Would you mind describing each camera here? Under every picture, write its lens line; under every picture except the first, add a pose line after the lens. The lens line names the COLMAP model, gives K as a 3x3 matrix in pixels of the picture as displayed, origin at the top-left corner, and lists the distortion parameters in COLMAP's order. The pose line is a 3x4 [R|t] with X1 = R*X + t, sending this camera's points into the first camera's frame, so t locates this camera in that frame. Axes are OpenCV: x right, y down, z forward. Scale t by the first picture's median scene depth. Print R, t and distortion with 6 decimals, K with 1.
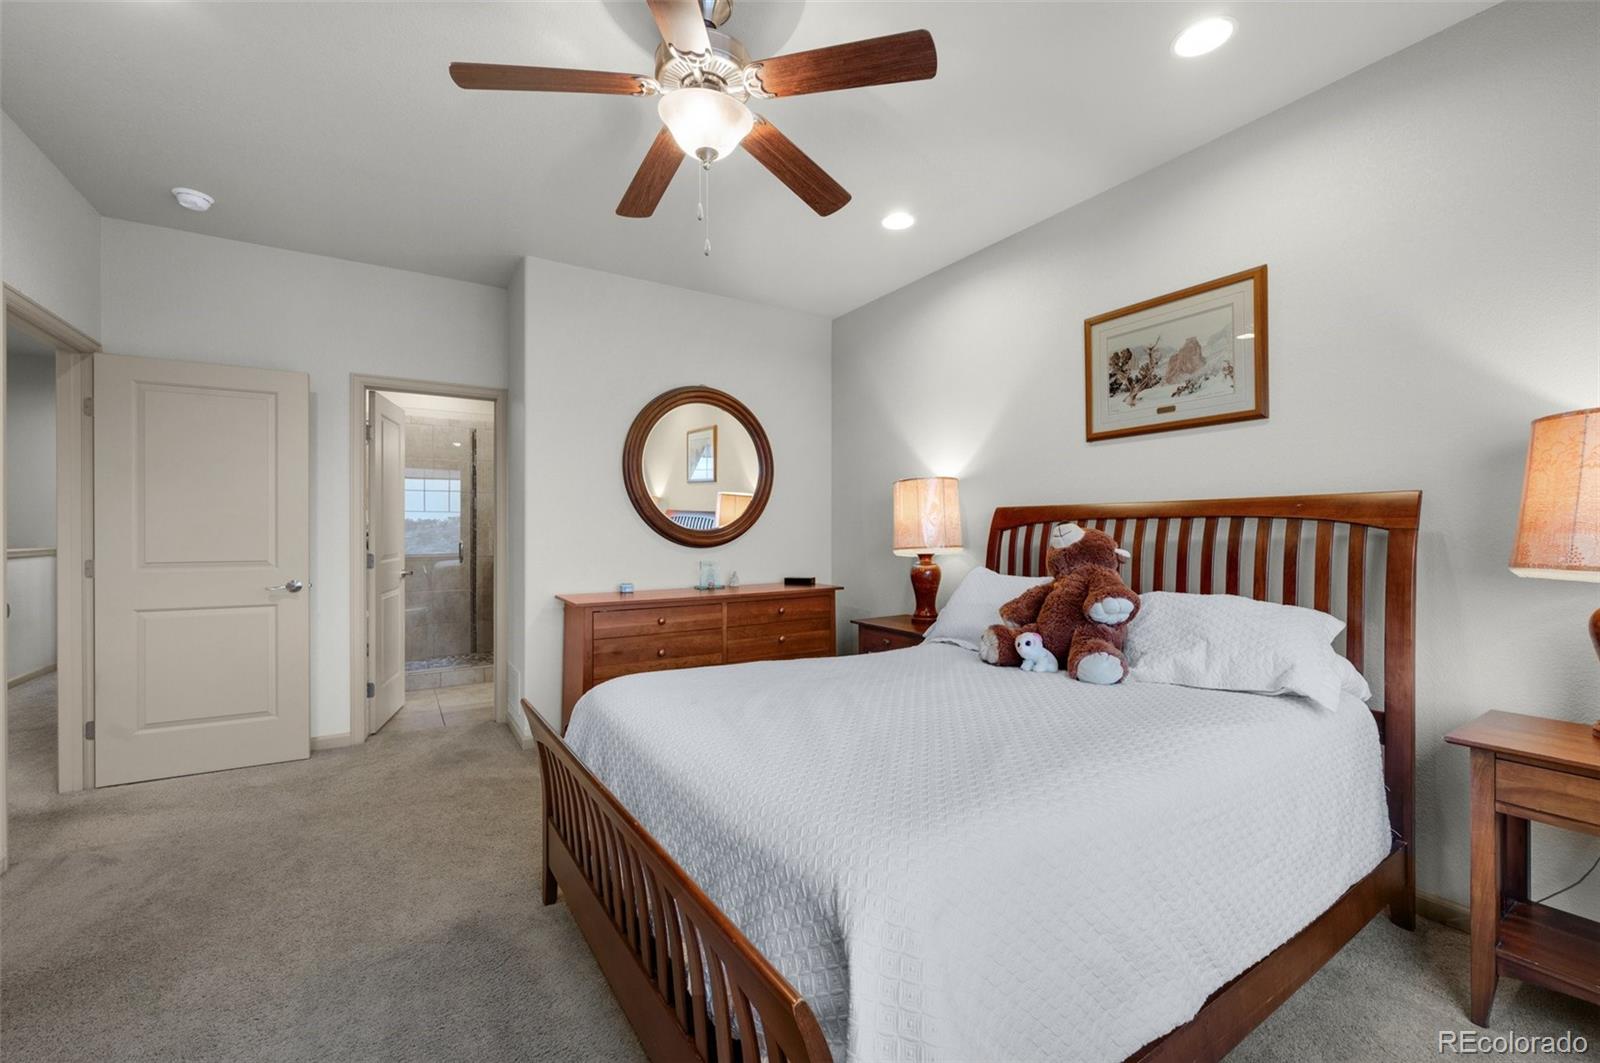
lens RADIAL K [[646.9, 0, 798.1], [0, 646.9, 540.6], [0, 0, 1]] dist [-0.002273, 0.000194]
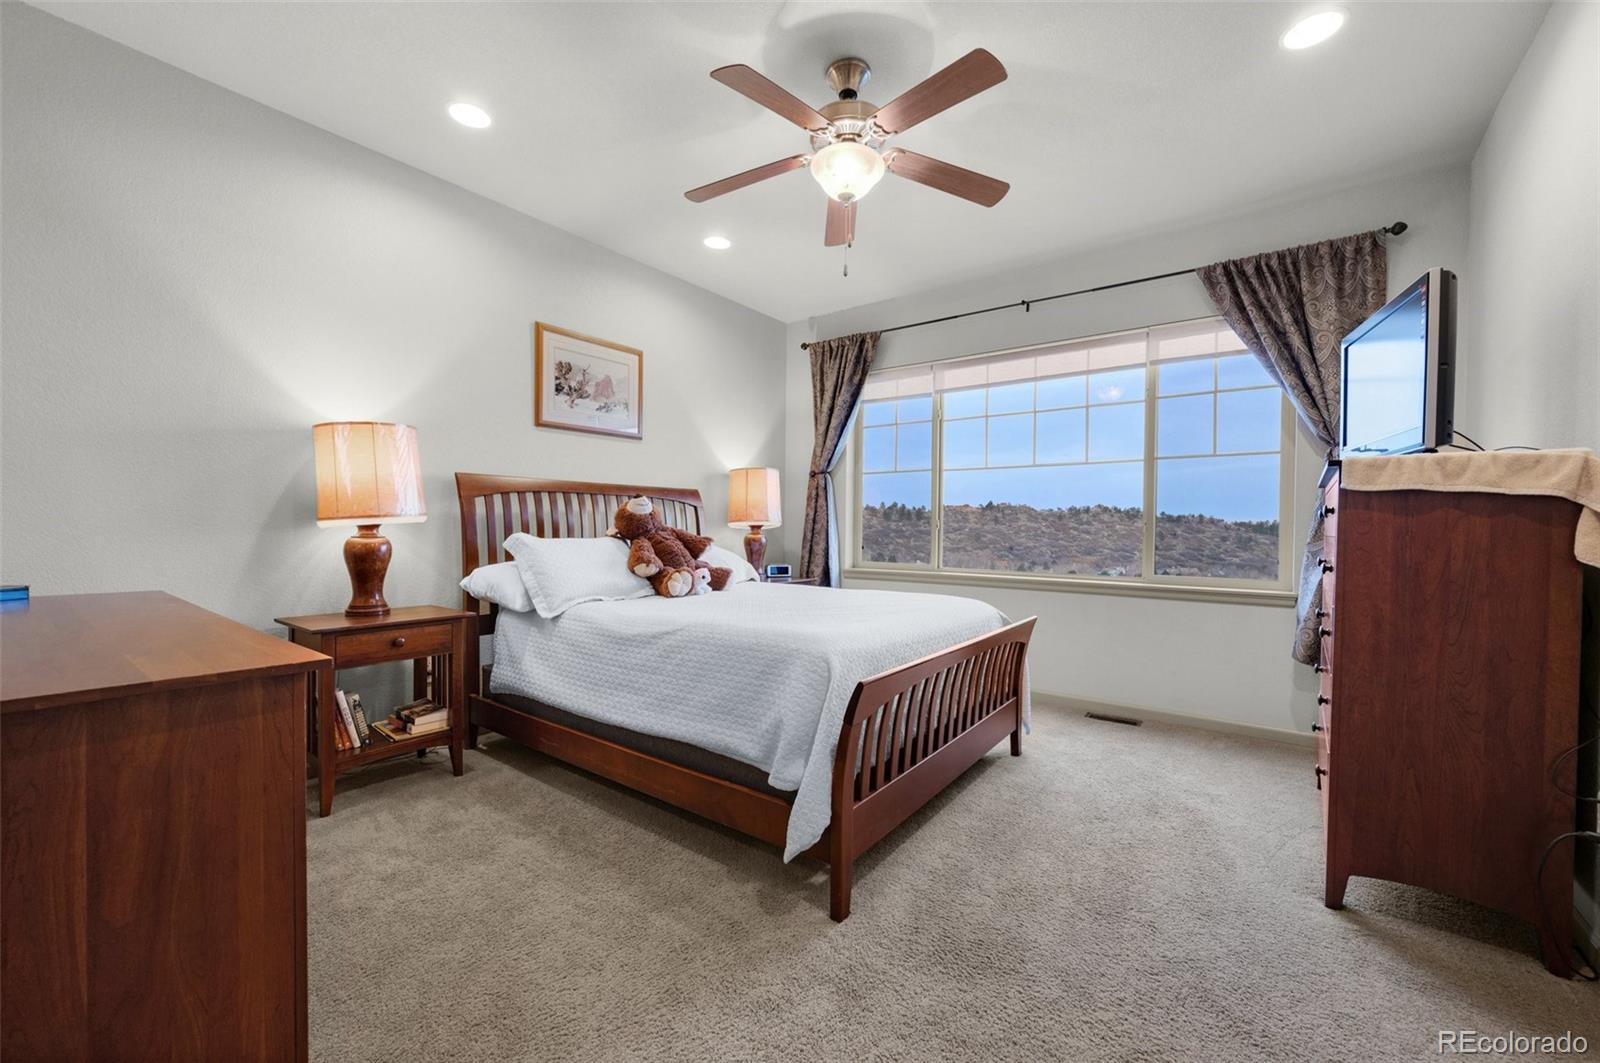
lens RADIAL K [[646.9, 0, 795.9], [0, 646.9, 533.4], [0, 0, 1]] dist [-0.002273, 0.000194]
pose [[-0.345438, -0.016722, 0.938293, -0.847378], [-0.003097, 0.999856, 0.016679, 0.021684], [-0.938436, 0.002856, -0.345440, 0.997614]]
